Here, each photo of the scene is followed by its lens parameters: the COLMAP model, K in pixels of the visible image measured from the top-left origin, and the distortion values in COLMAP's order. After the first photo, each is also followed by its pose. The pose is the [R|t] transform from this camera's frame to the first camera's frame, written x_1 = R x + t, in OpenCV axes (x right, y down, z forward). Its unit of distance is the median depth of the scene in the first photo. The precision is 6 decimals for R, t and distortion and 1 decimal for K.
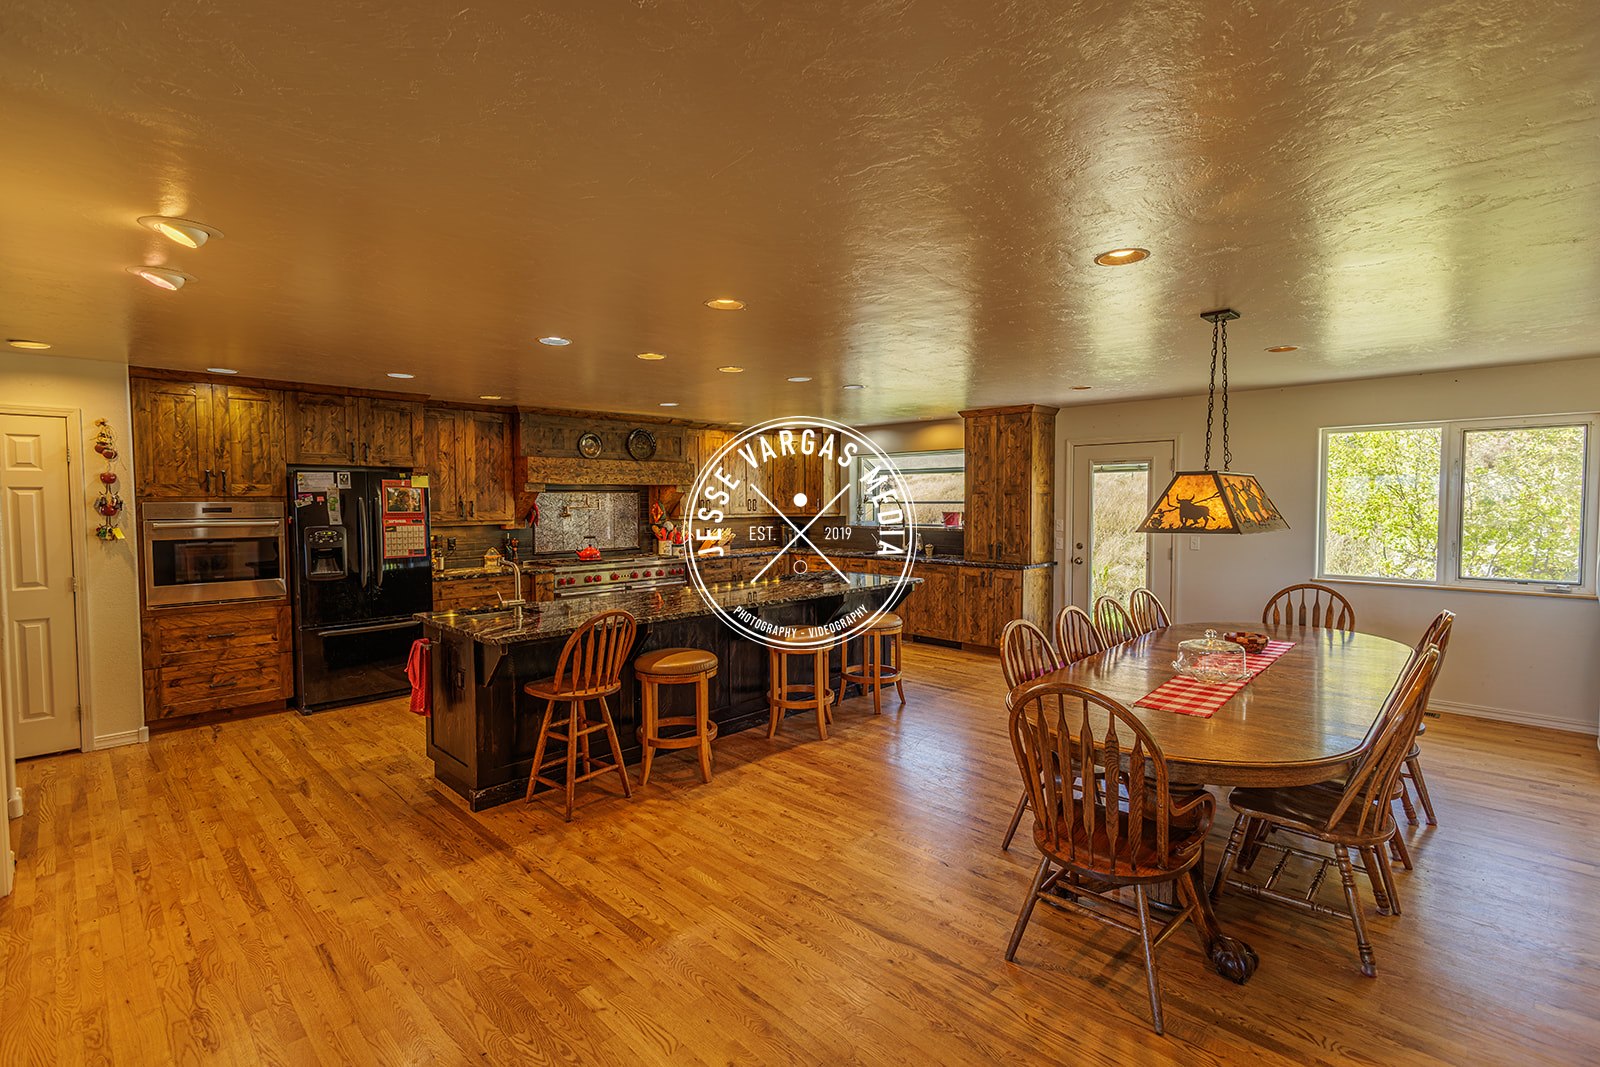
lens RADIAL K [[732.3, 0, 800.4], [0, 732.3, 532.7], [0, 0, 1]] dist [0.015582, -0.006469]
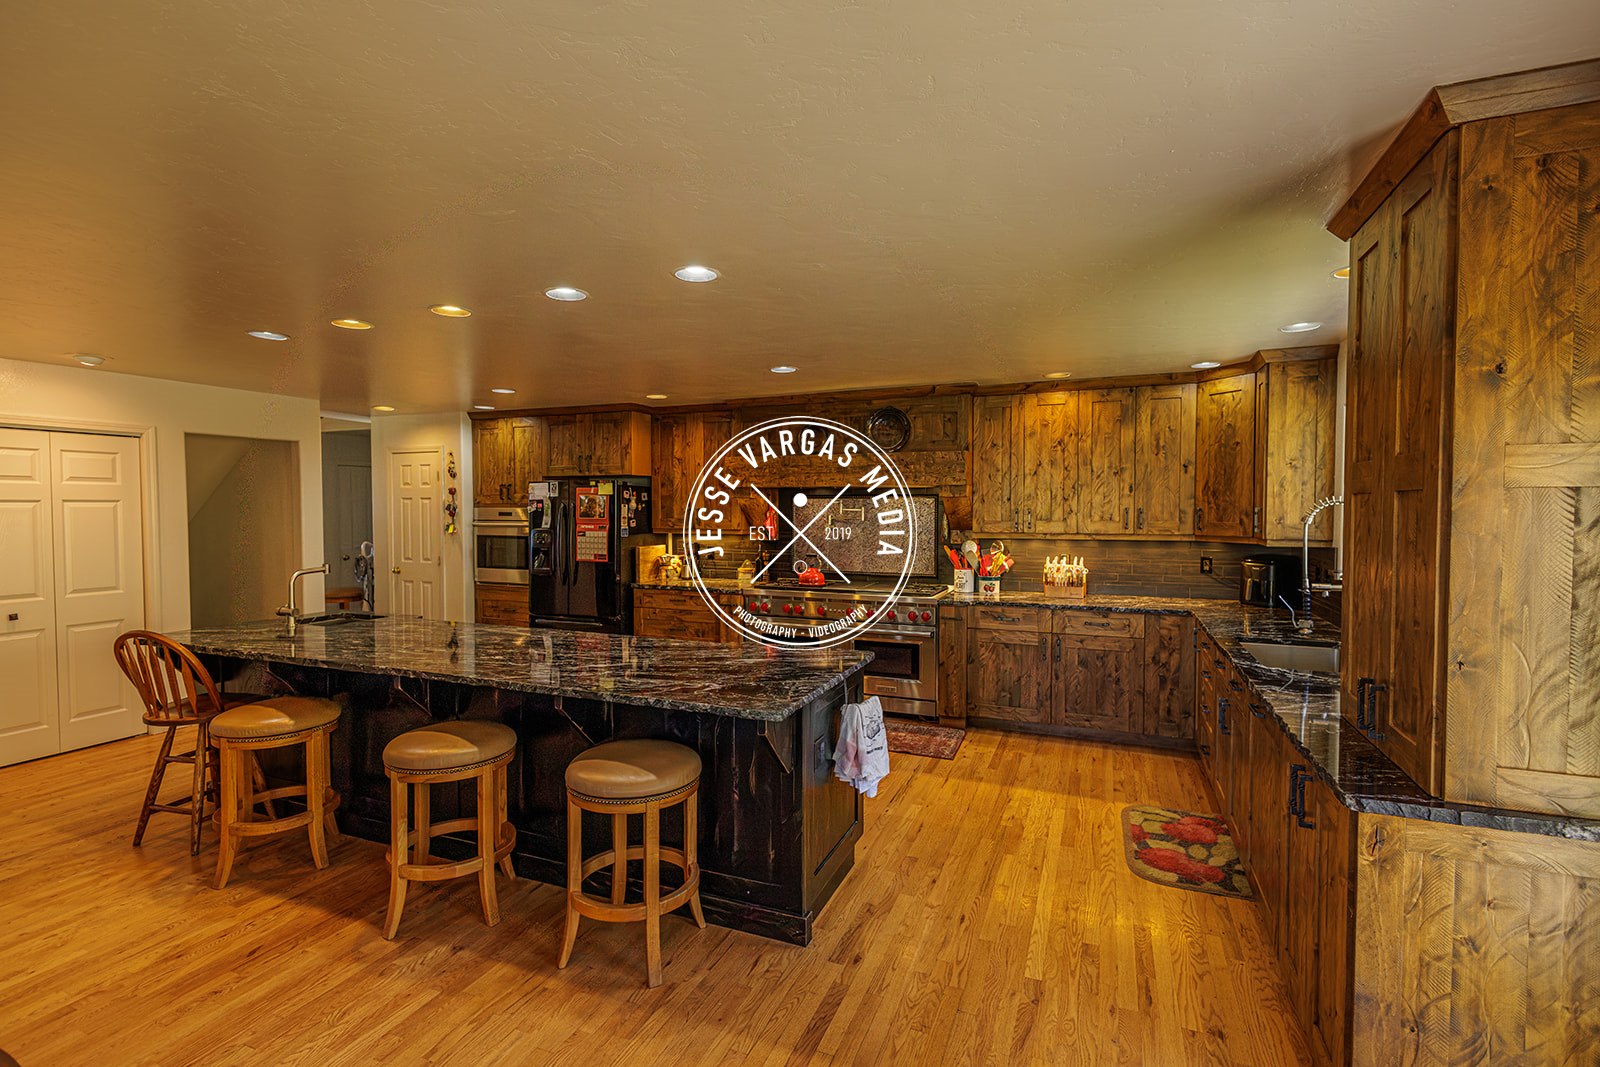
lens RADIAL K [[732.3, 0, 801.8], [0, 732.3, 532.2], [0, 0, 1]] dist [0.015582, -0.006469]
pose [[0.377189, 0.035663, -0.925449, 0.577677], [-0.045465, 0.998767, 0.019958, -0.044984], [0.925020, 0.034548, 0.378345, 0.933777]]
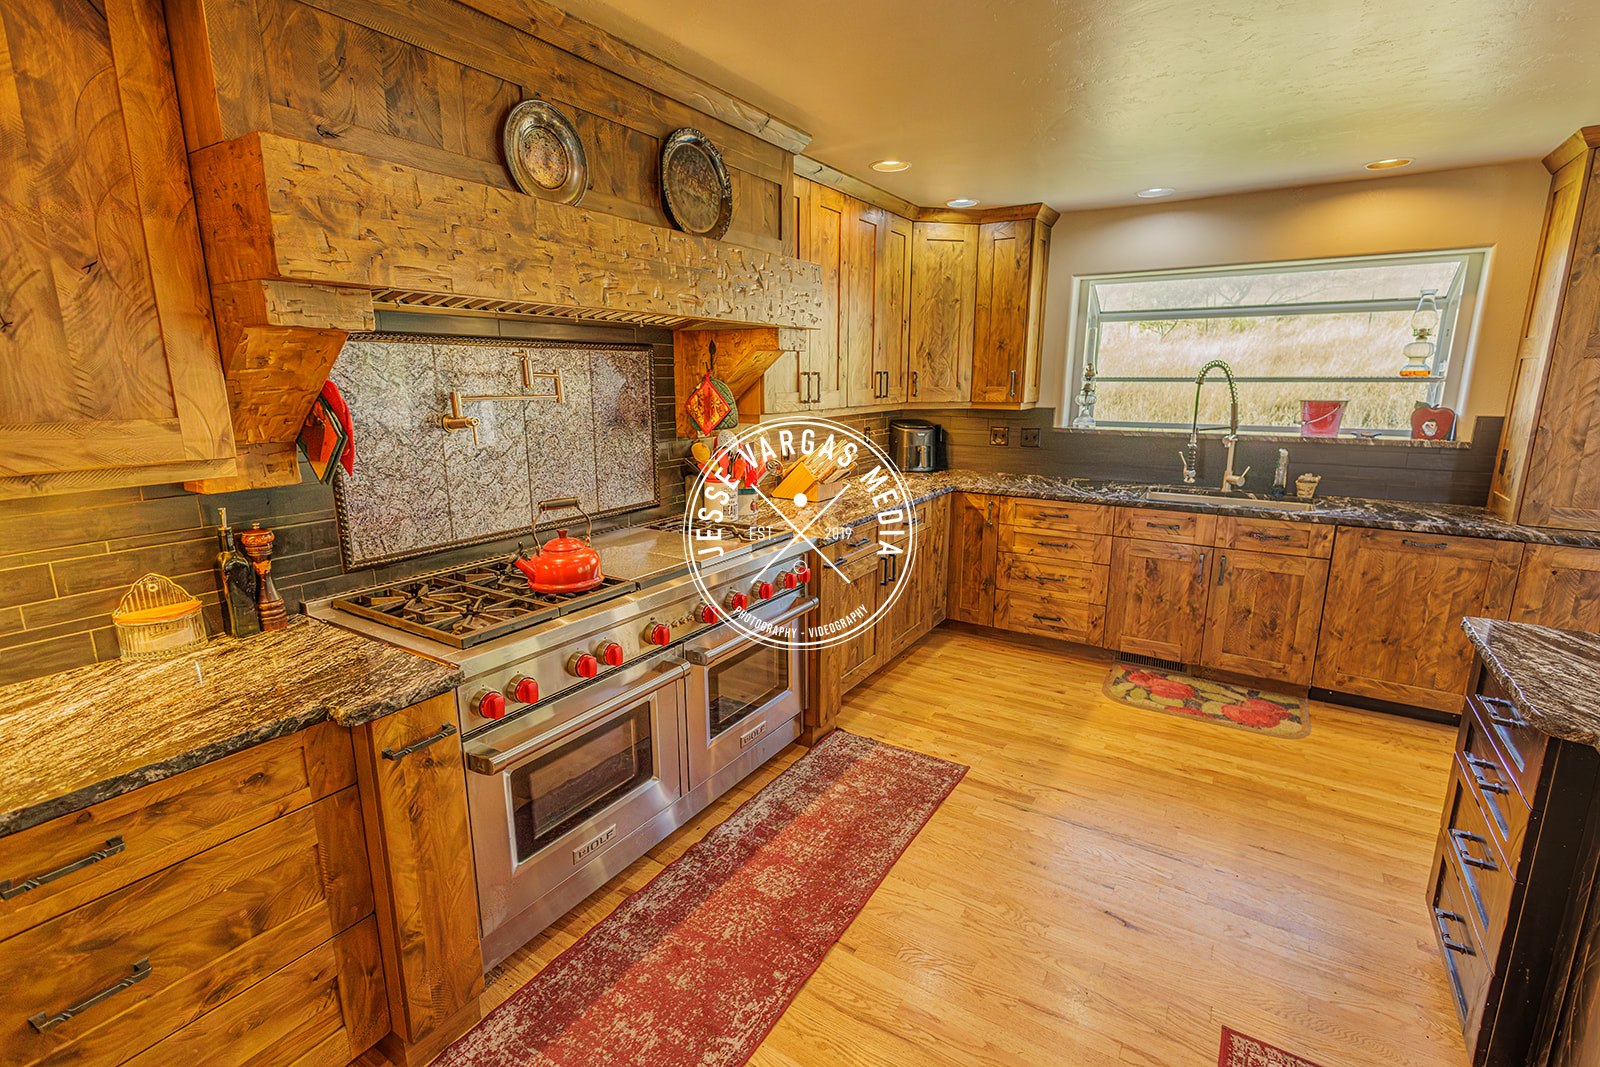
lens RADIAL K [[732.3, 0, 801.6], [0, 732.3, 531.8], [0, 0, 1]] dist [0.015582, -0.006469]
pose [[0.976993, -0.041500, 0.209197, -0.344015], [0.006238, 0.986027, 0.166469, -0.040322], [-0.213182, -0.161334, 0.963600, 0.948672]]
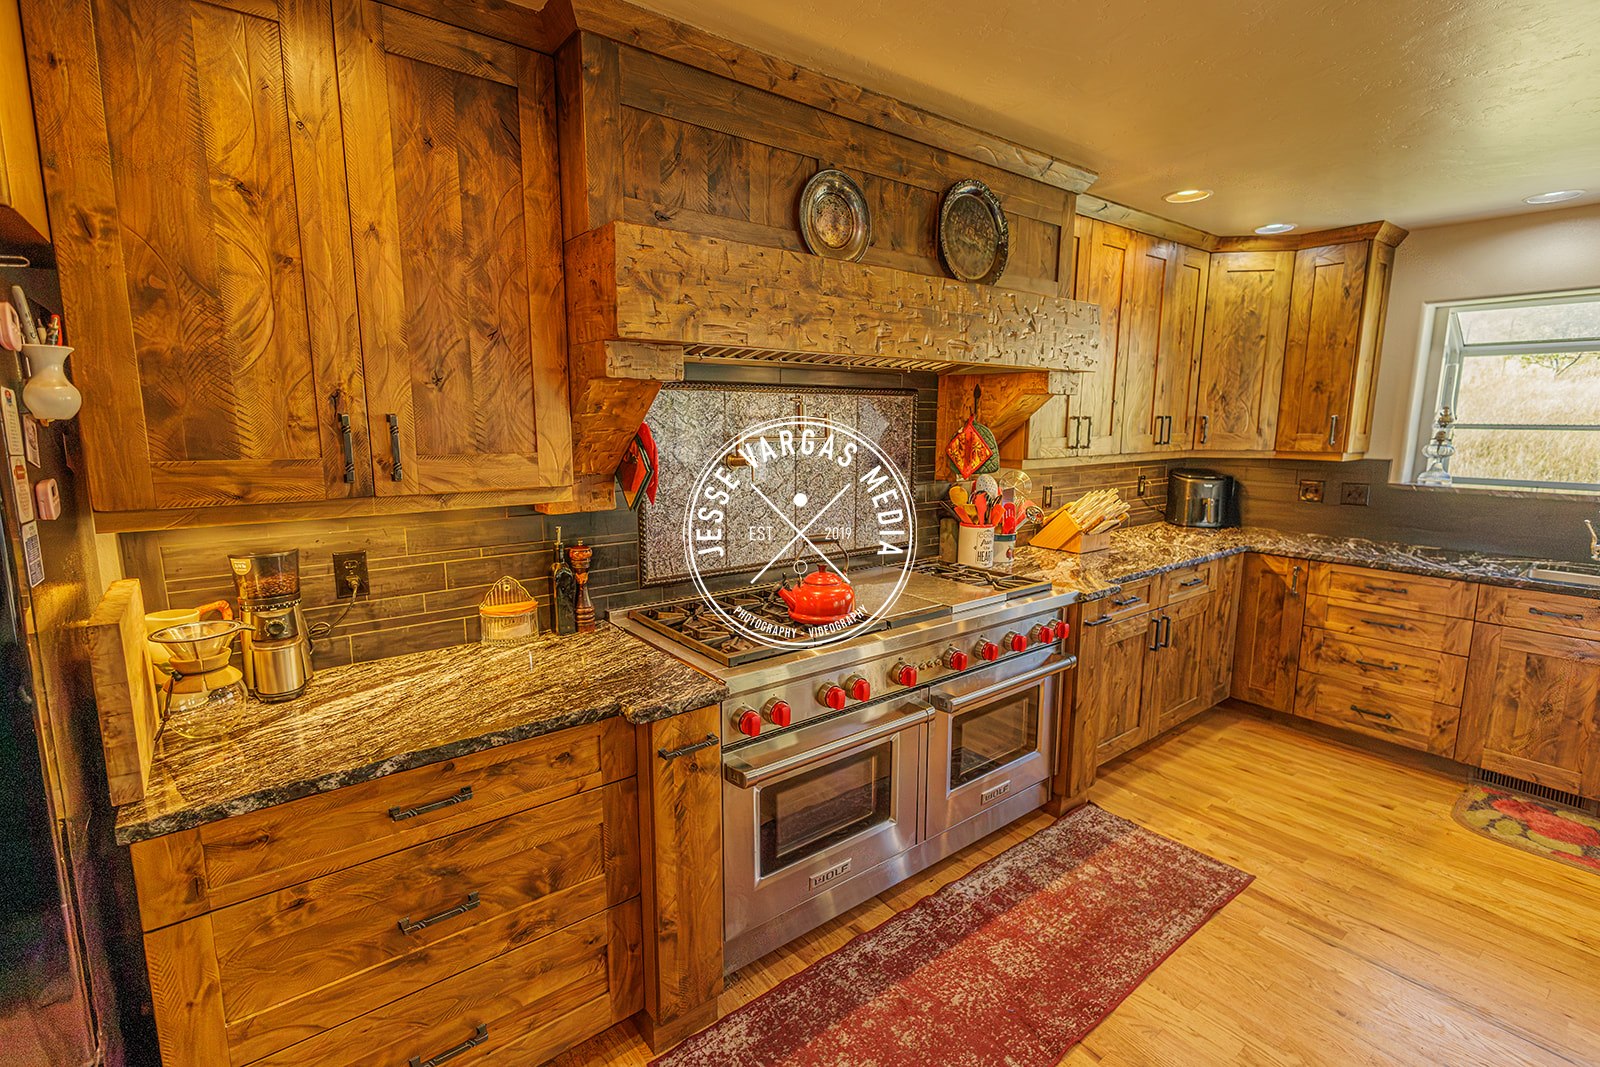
lens RADIAL K [[732.3, 0, 800.6], [0, 732.3, 532.1], [0, 0, 1]] dist [0.015582, -0.006469]
pose [[0.991806, 0.027552, -0.124749, -0.347925], [-0.013585, 0.993676, 0.111459, -0.040714], [0.127031, -0.108851, 0.985908, 0.947683]]
